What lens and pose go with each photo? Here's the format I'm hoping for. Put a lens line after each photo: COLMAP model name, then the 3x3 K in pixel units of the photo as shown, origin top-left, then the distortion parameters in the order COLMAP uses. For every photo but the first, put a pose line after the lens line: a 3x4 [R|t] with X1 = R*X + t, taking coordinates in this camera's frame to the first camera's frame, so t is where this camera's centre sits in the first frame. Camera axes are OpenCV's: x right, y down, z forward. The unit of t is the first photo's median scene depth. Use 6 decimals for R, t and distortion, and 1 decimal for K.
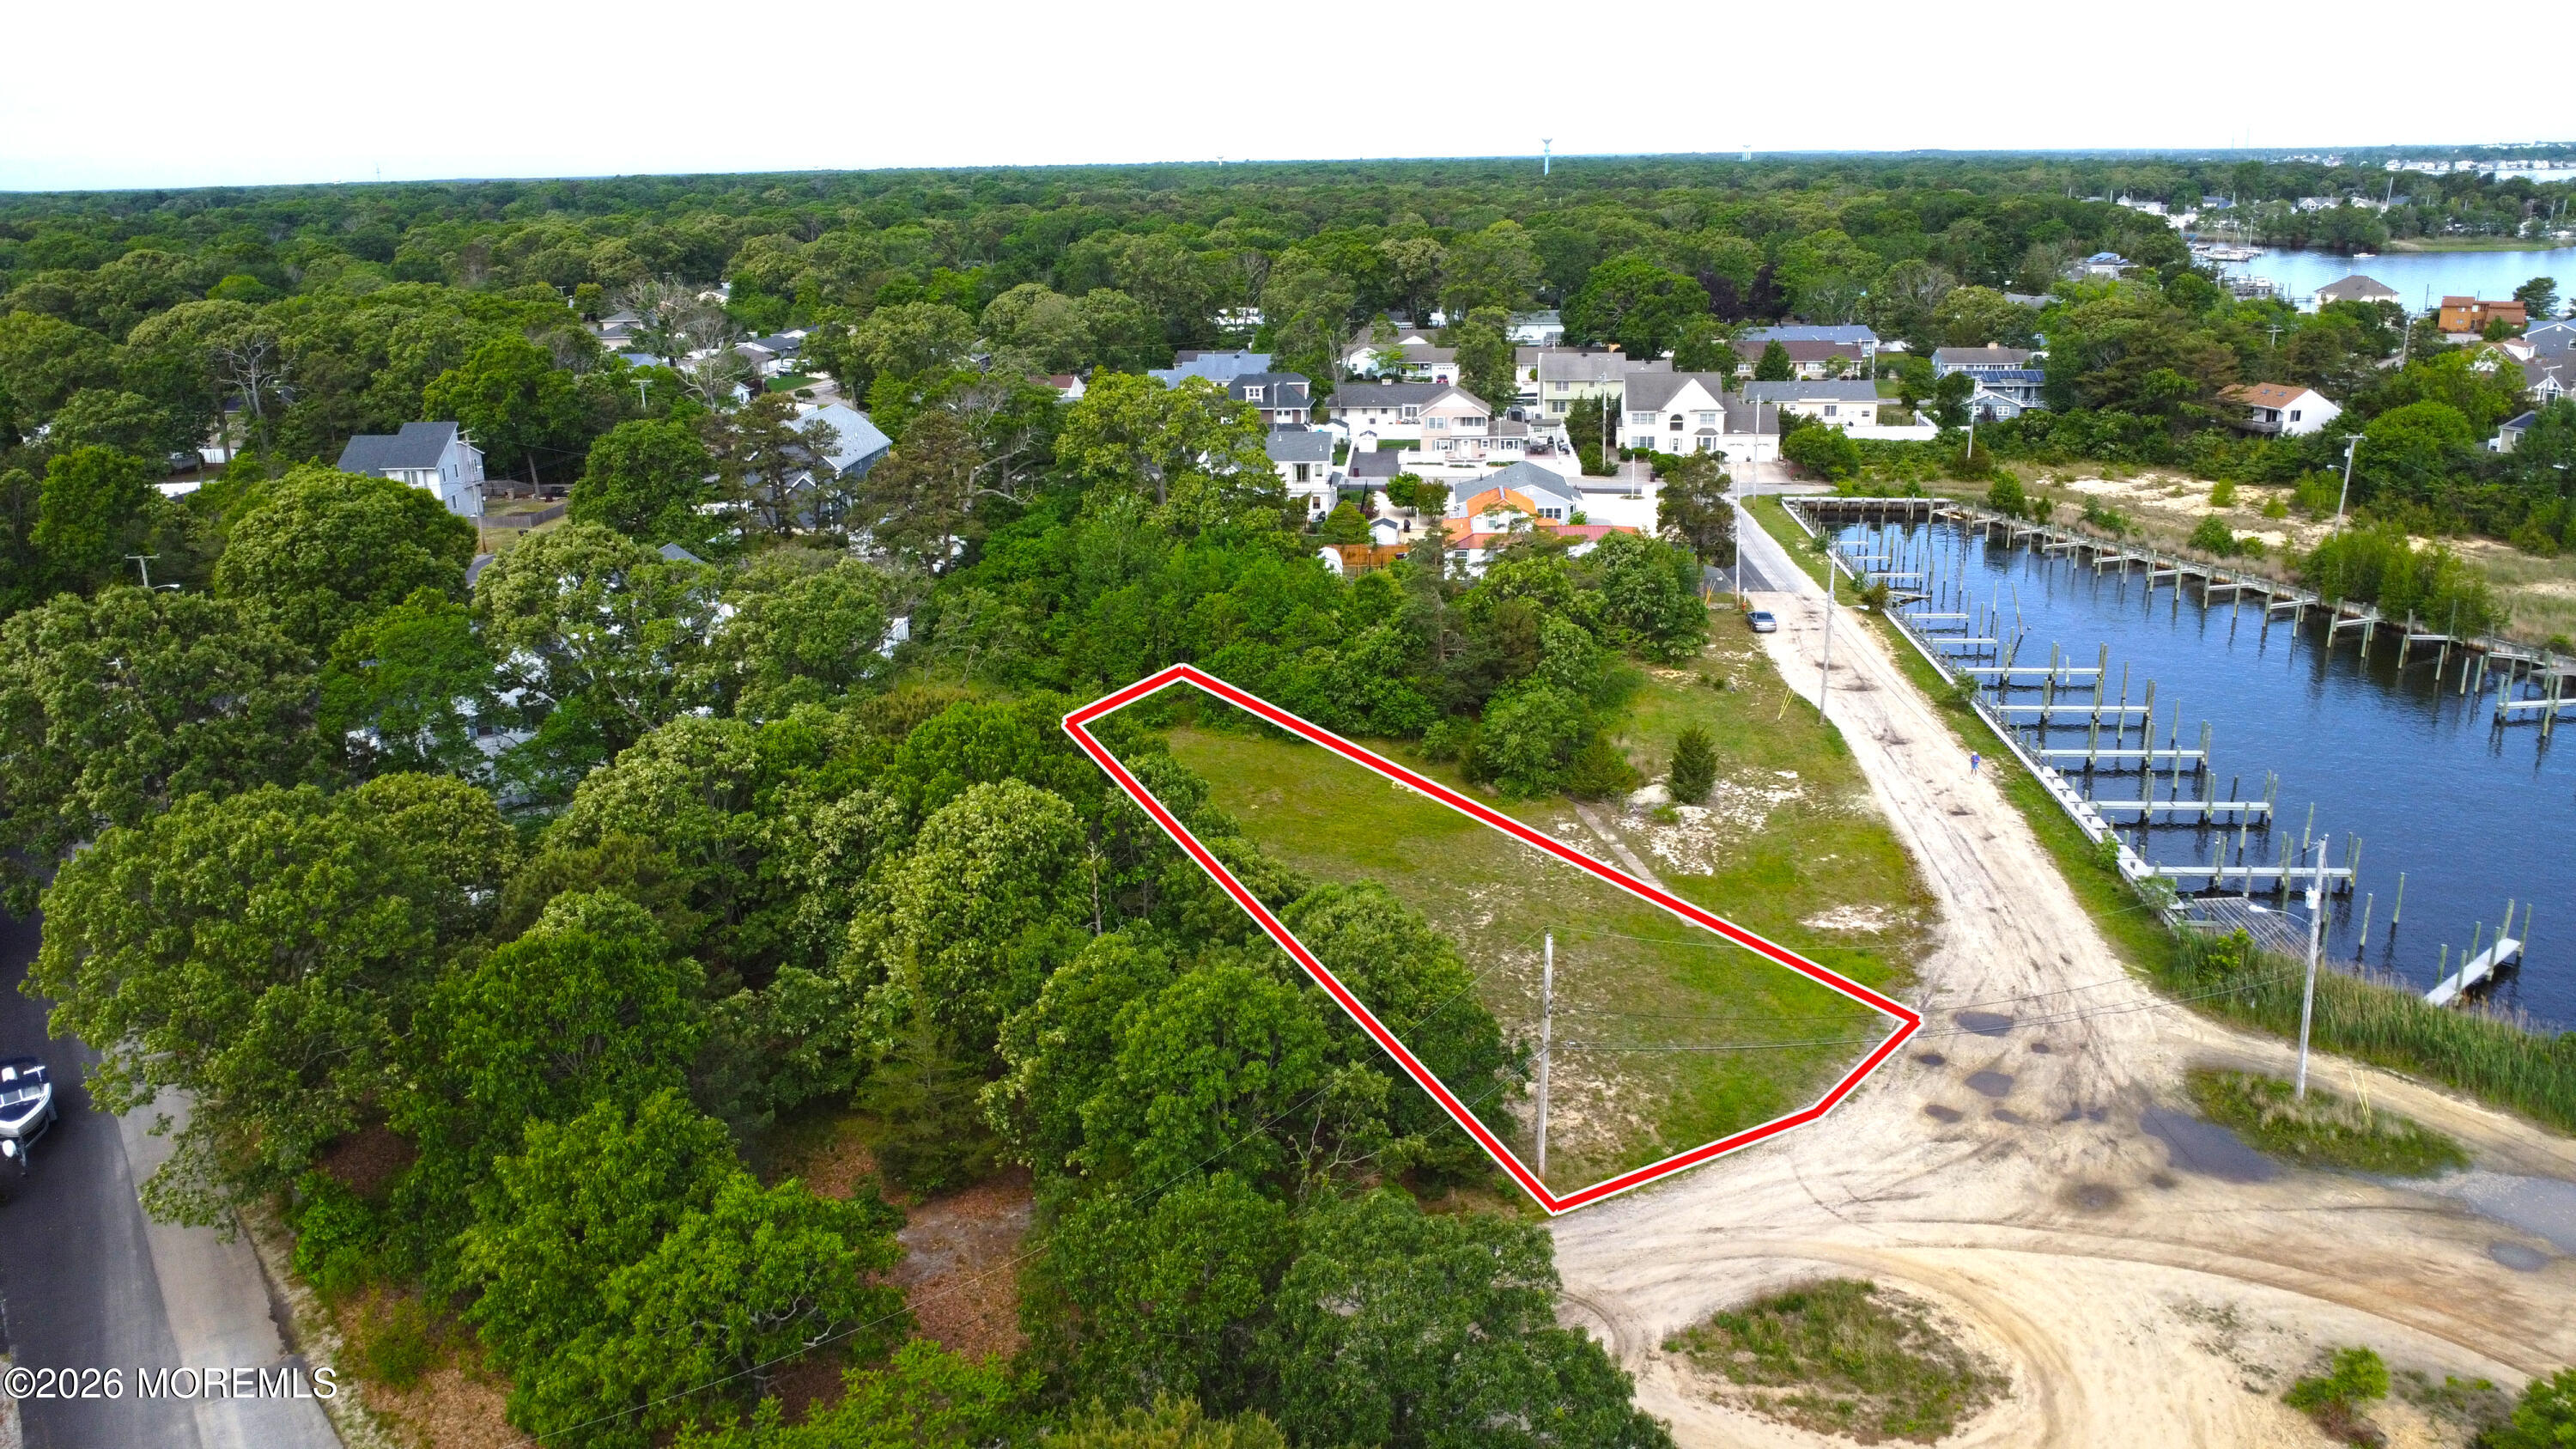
lens RADIAL K [[1856.3, 0, 1288.0], [0, 1856.3, 723.1], [0, 0, 1]] dist [-0.025734, -0.011871]
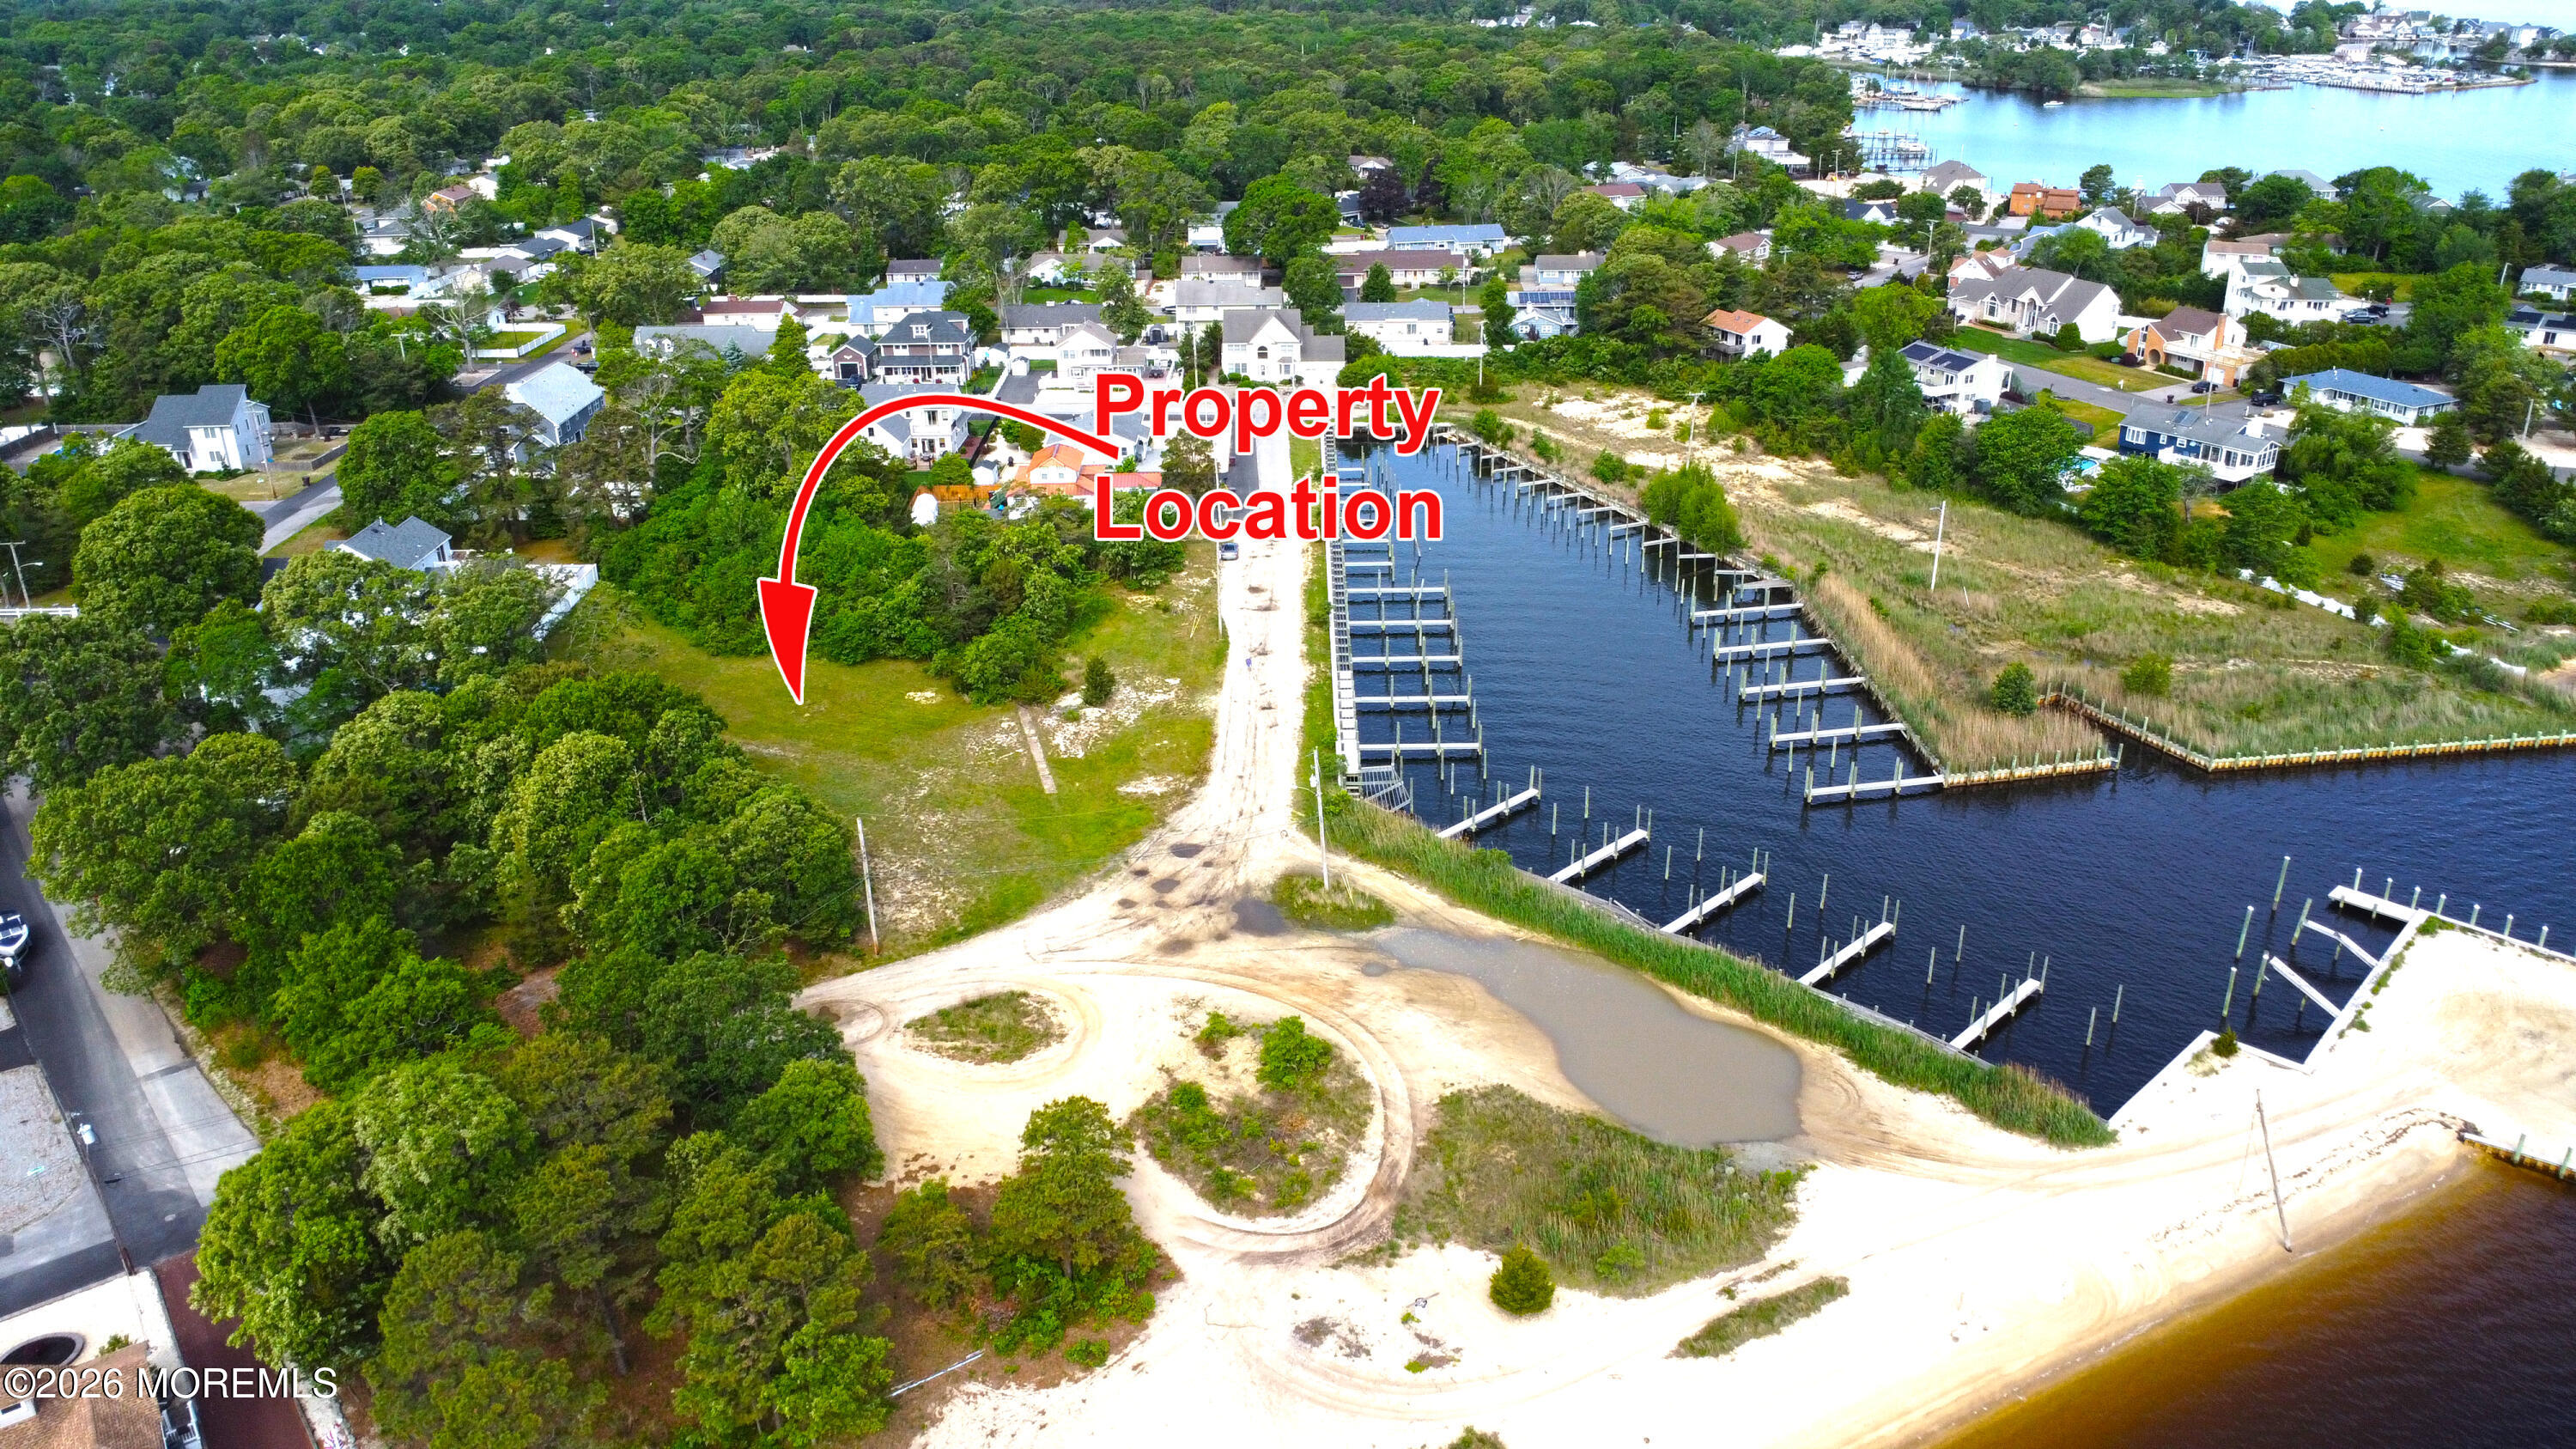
lens RADIAL K [[1856.3, 0, 1285.3], [0, 1856.3, 731.8], [0, 0, 1]] dist [-0.025734, -0.011871]
pose [[0.996840, -0.028332, 0.074217, 0.297523], [0.019734, 0.993271, 0.114118, -0.122077], [-0.076951, -0.112292, 0.990691, -0.605678]]
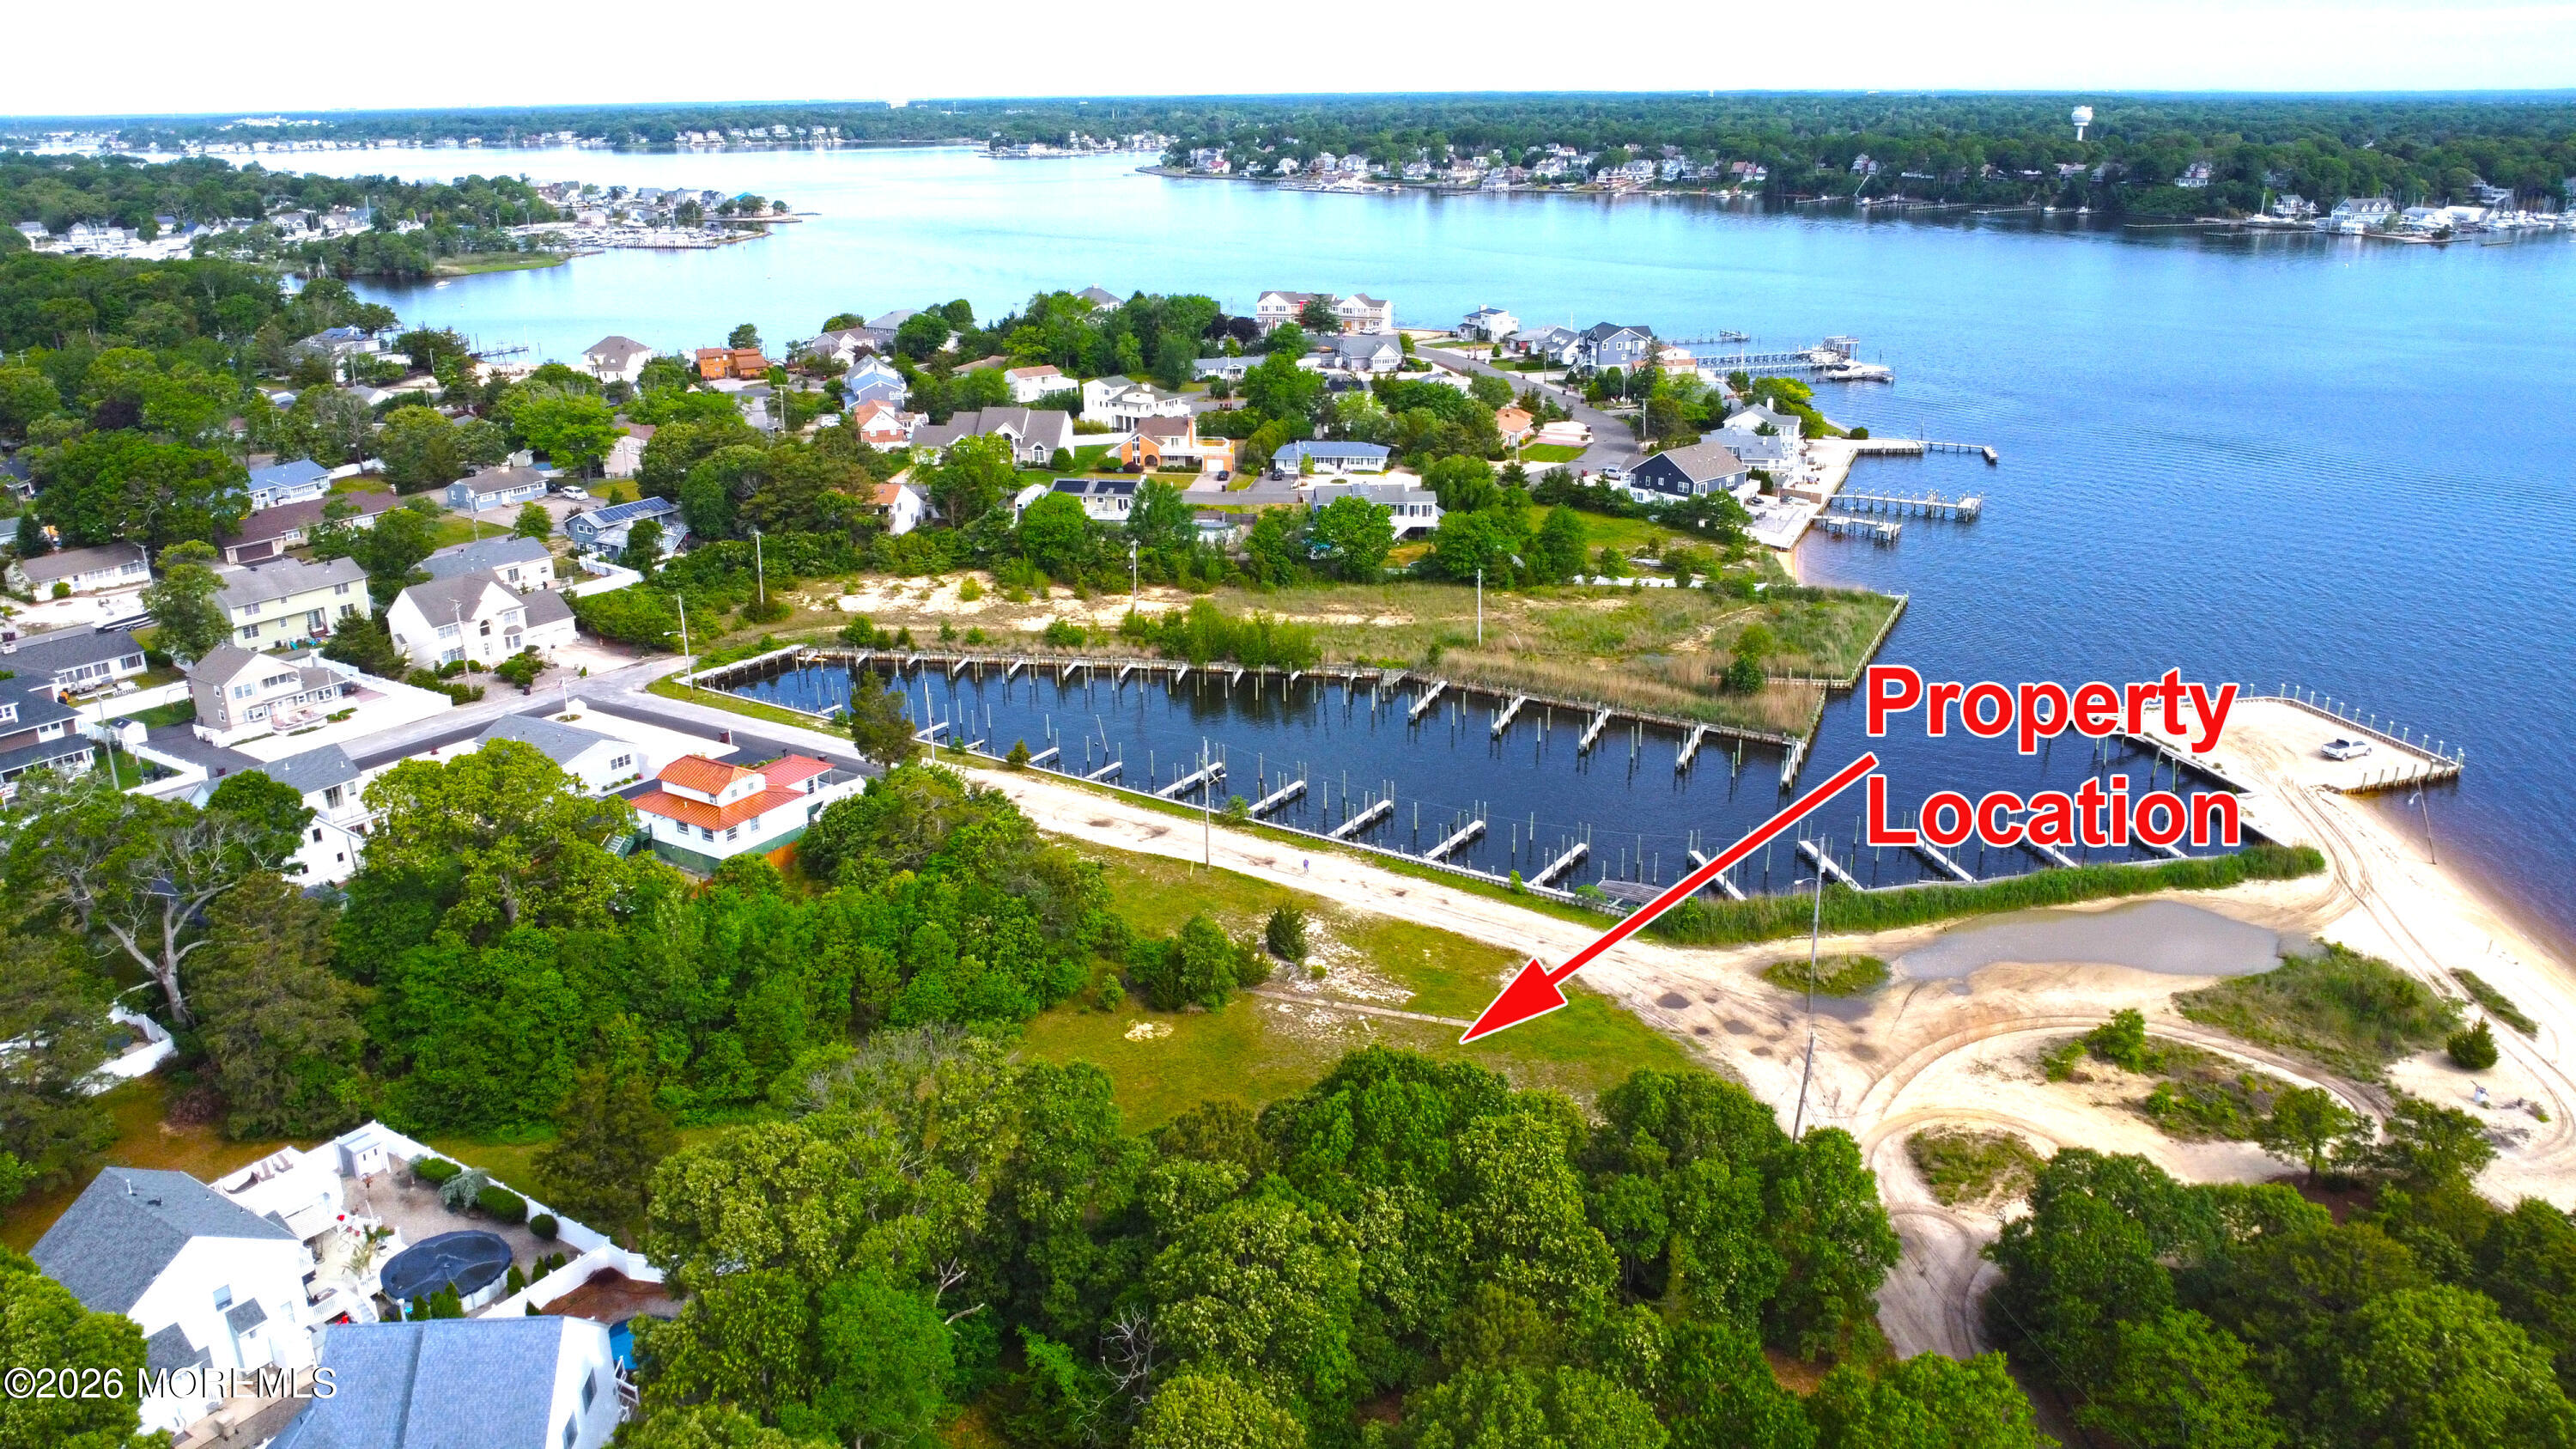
lens RADIAL K [[1856.3, 0, 1282.2], [0, 1856.3, 722.5], [0, 0, 1]] dist [-0.025734, -0.011871]
pose [[0.477013, -0.270478, 0.836242, -0.994934], [0.256049, 0.952963, 0.162174, -0.389775], [-0.840772, 0.136759, 0.523831, 0.324295]]
